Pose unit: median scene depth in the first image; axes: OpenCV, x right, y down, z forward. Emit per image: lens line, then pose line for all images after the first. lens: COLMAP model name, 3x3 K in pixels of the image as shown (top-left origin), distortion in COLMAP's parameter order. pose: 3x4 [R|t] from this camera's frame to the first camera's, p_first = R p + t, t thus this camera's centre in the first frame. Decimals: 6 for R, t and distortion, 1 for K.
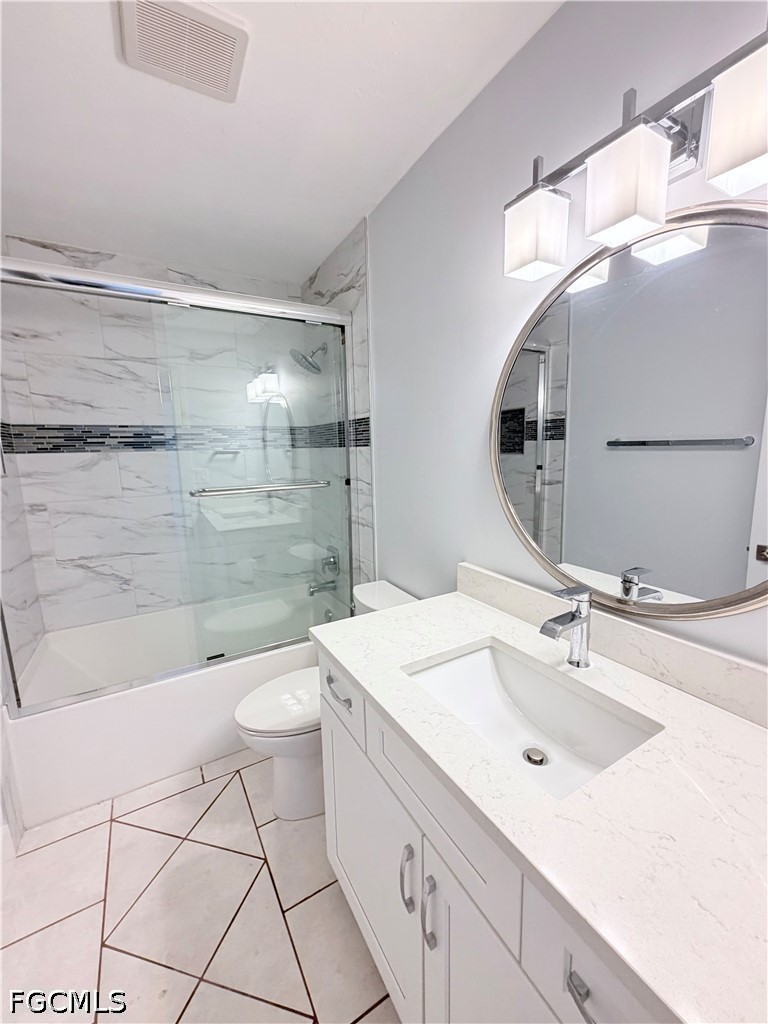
lens RADIAL K [[409.2, 0, 383.5], [0, 409.2, 514.8], [0, 0, 1]] dist [-0.002938, 0.000590]
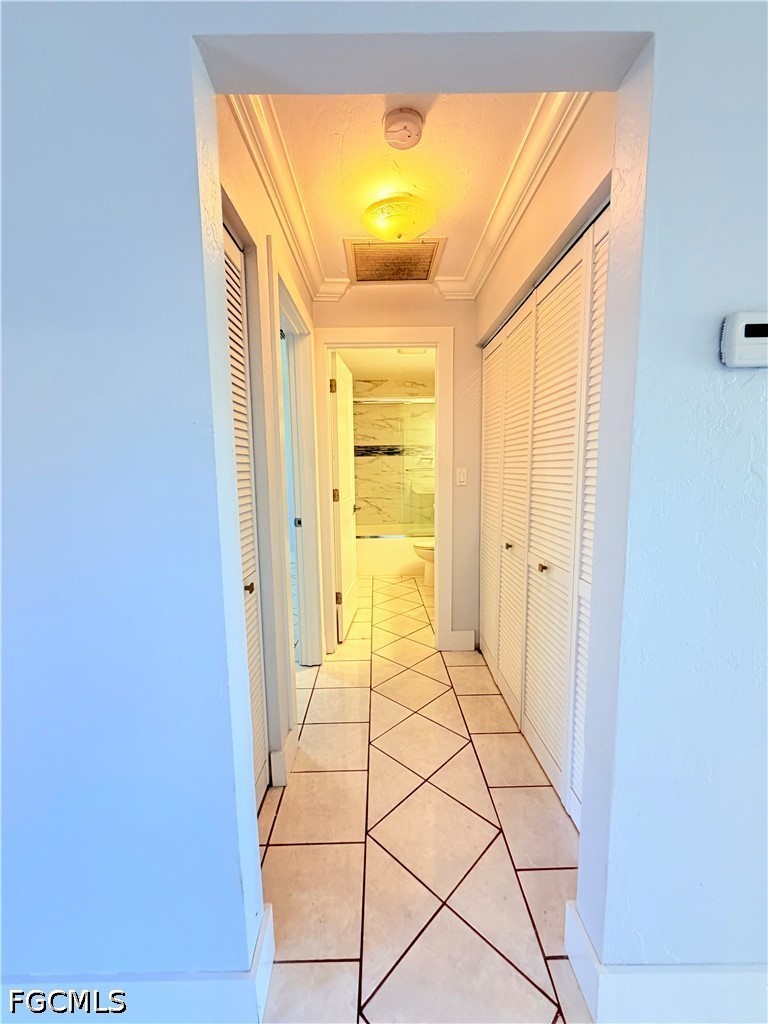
lens RADIAL K [[409.2, 0, 382.2], [0, 409.2, 514.1], [0, 0, 1]] dist [-0.002938, 0.000590]
pose [[0.871212, 0.061874, -0.486992, 0.591345], [-0.082567, 0.996362, -0.021118, 0.251586], [0.483914, 0.058608, 0.873151, -1.162387]]
